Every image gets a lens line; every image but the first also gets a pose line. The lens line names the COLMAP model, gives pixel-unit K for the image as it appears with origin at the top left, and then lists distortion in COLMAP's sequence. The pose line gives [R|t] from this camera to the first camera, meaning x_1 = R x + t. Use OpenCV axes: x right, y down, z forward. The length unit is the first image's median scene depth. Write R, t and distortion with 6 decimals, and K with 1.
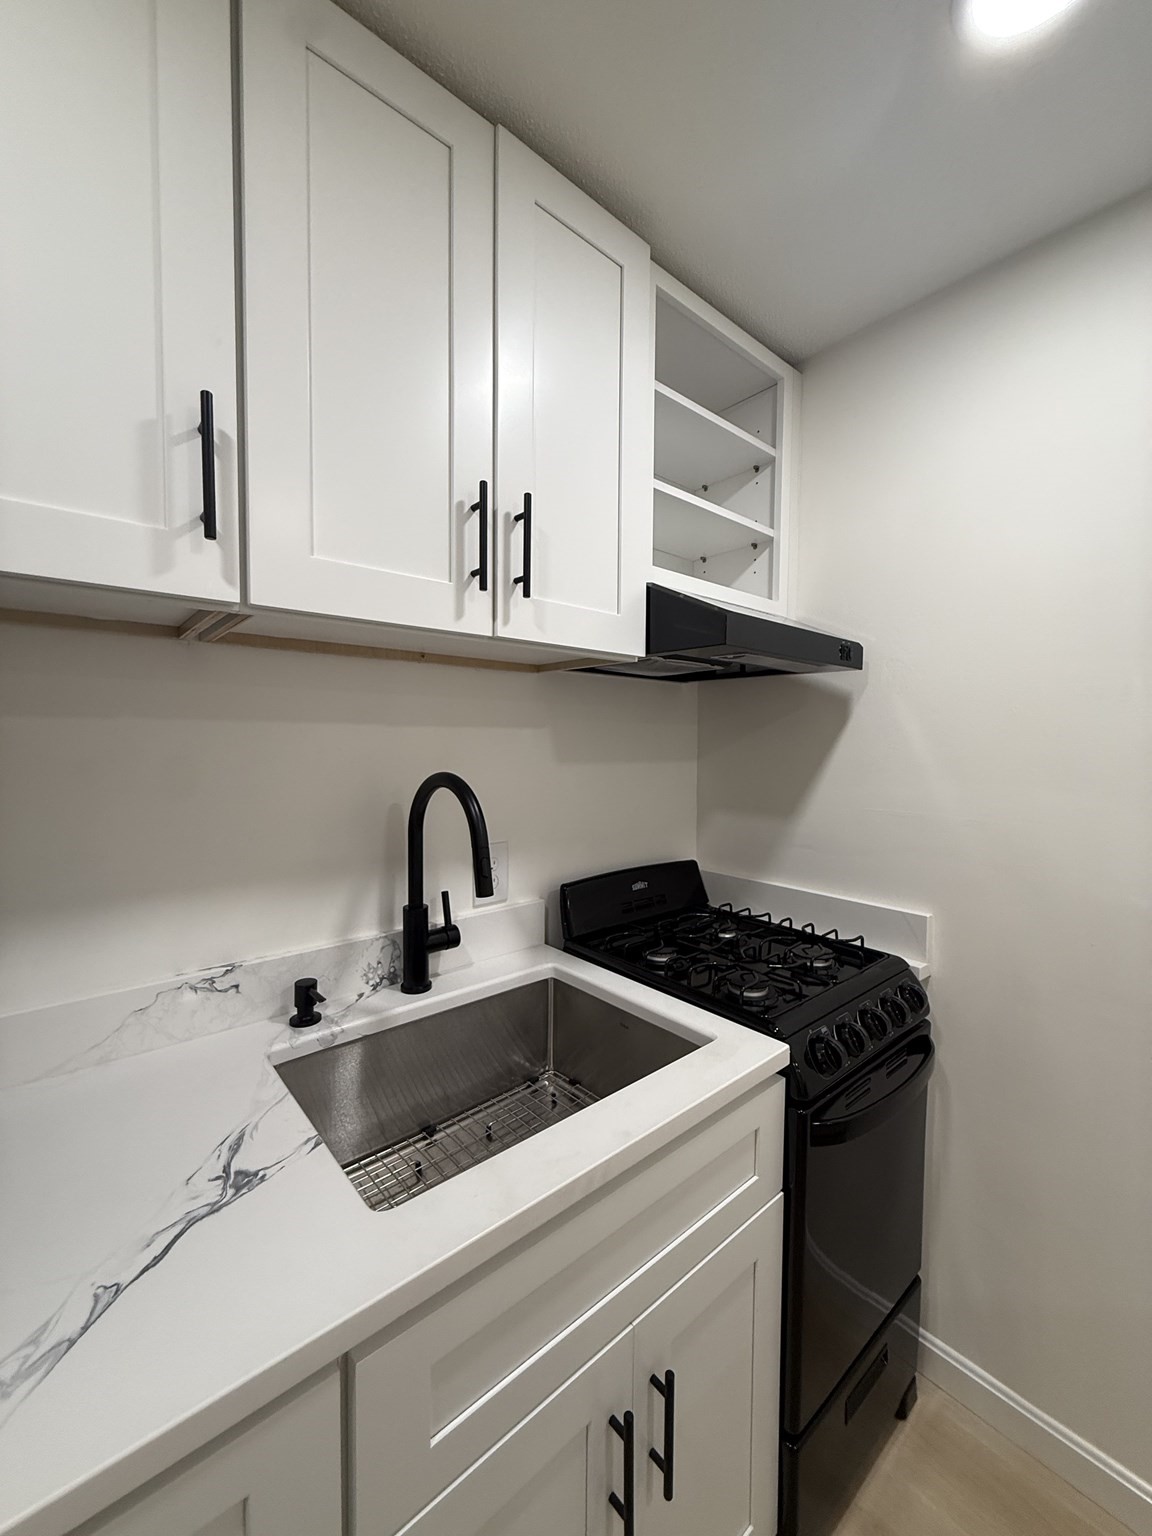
lens RADIAL K [[611.2, 0, 576.9], [0, 611.2, 757.9], [0, 0, 1]] dist [-0.000319, 0.000253]
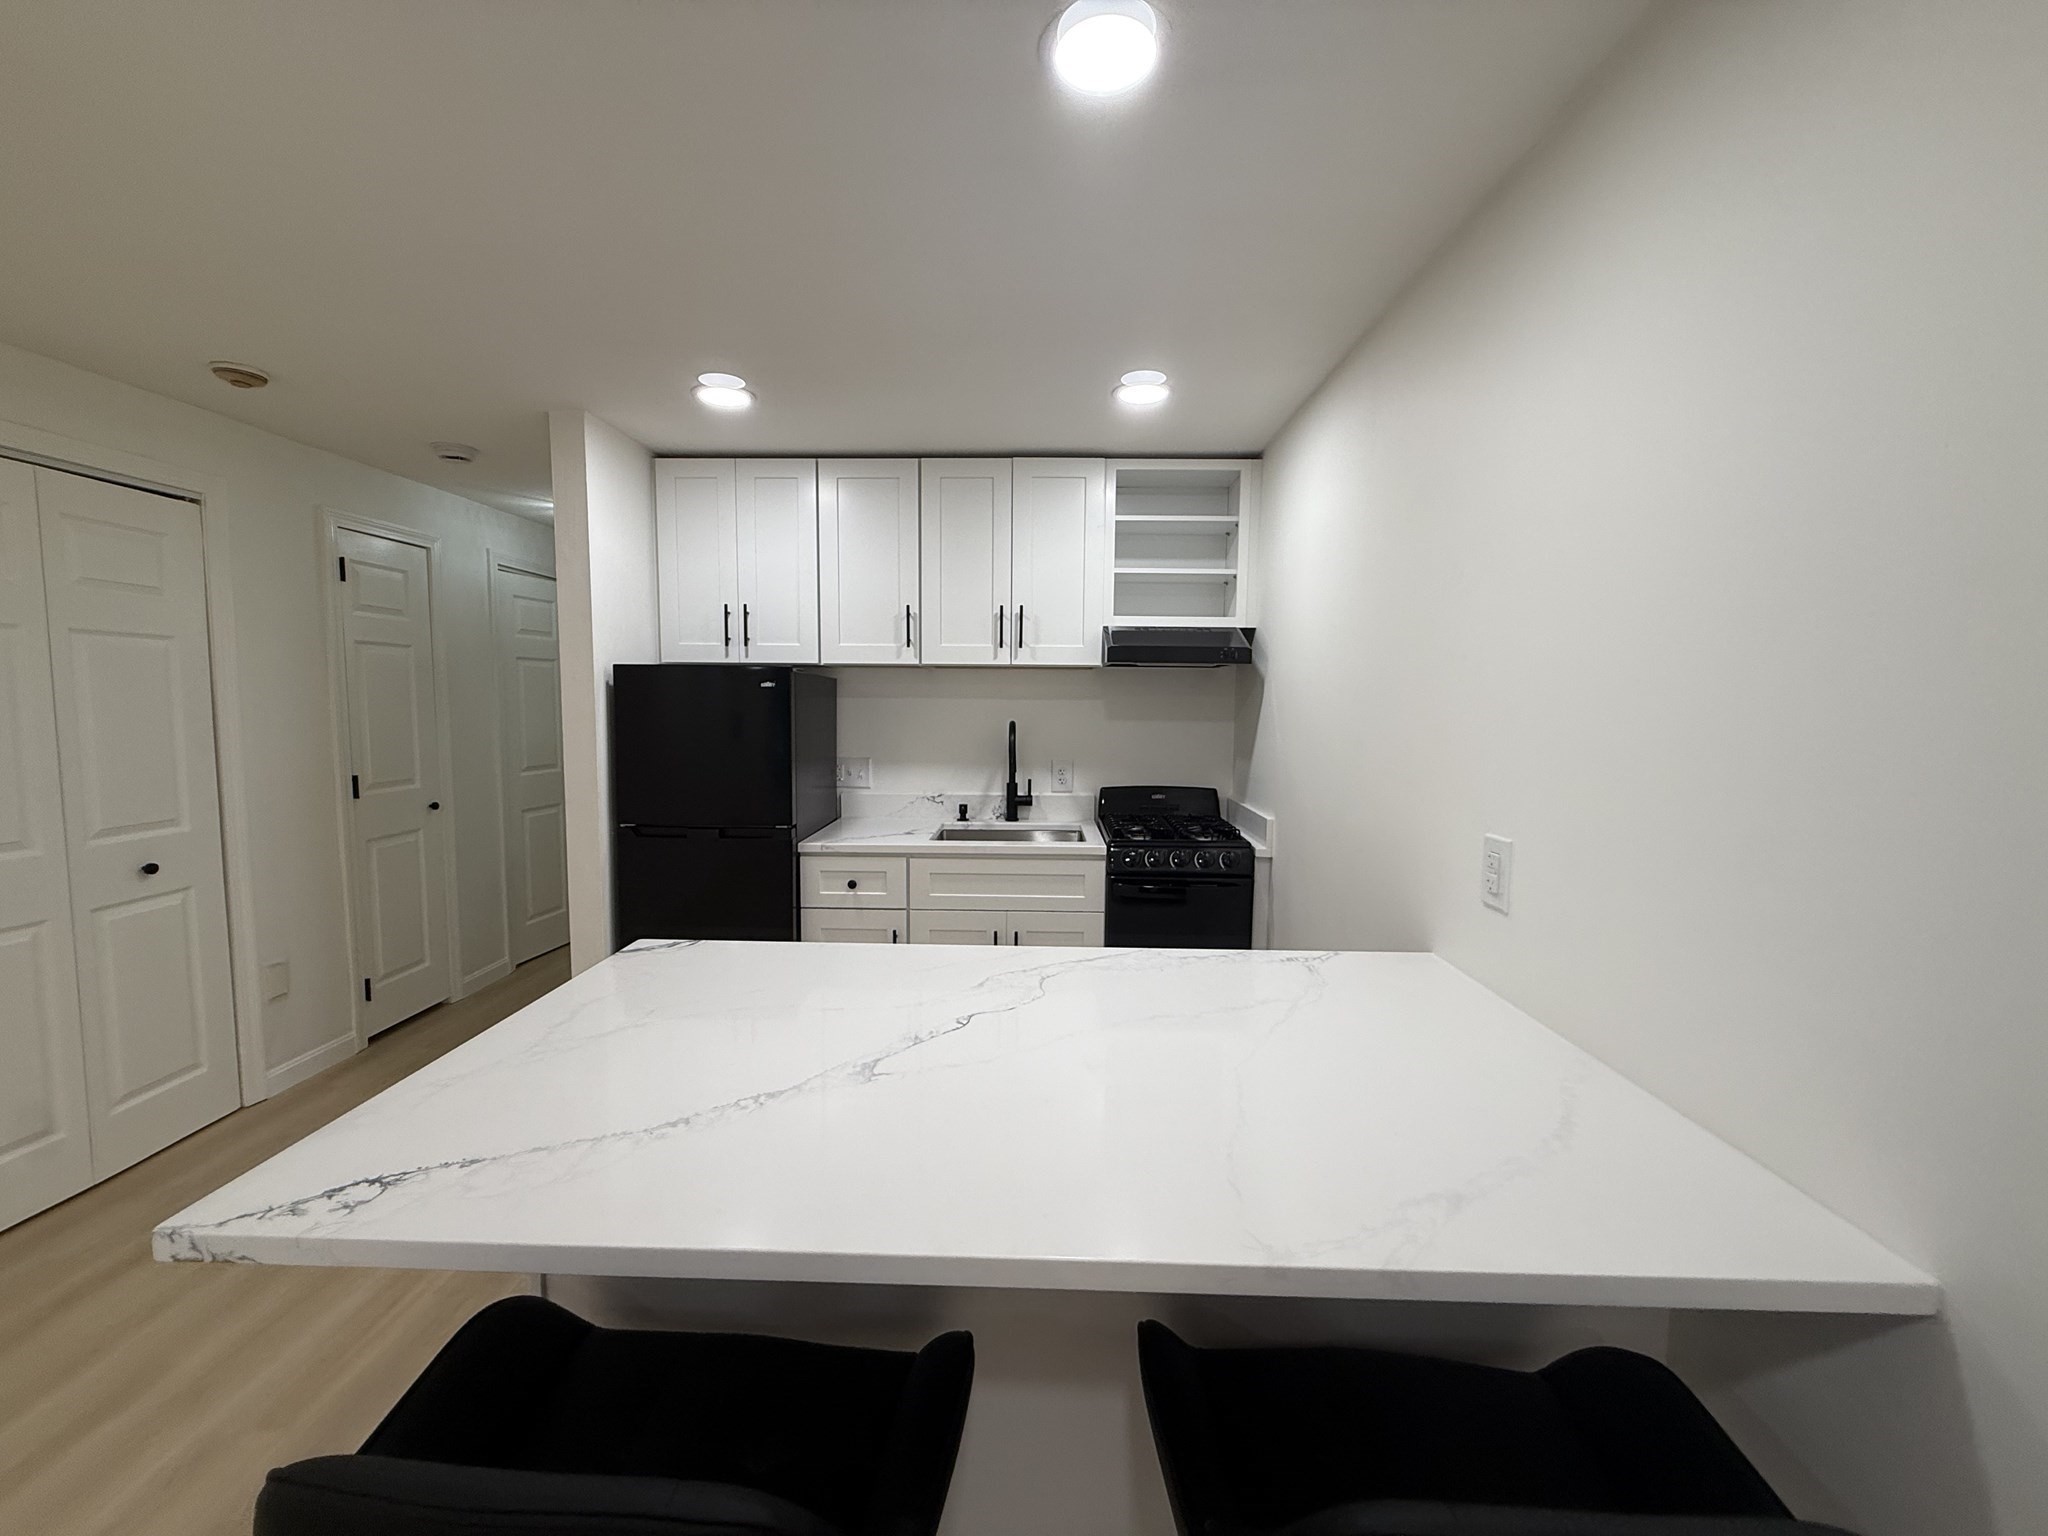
lens RADIAL K [[814.9, 0, 1021.3], [0, 814.9, 762.3], [0, 0, 1]] dist [-0.000319, 0.000253]
pose [[0.746380, 0.049091, -0.663707, 1.799286], [-0.021815, 0.998544, 0.049326, 0.026405], [0.665162, -0.022337, 0.746365, -1.227996]]
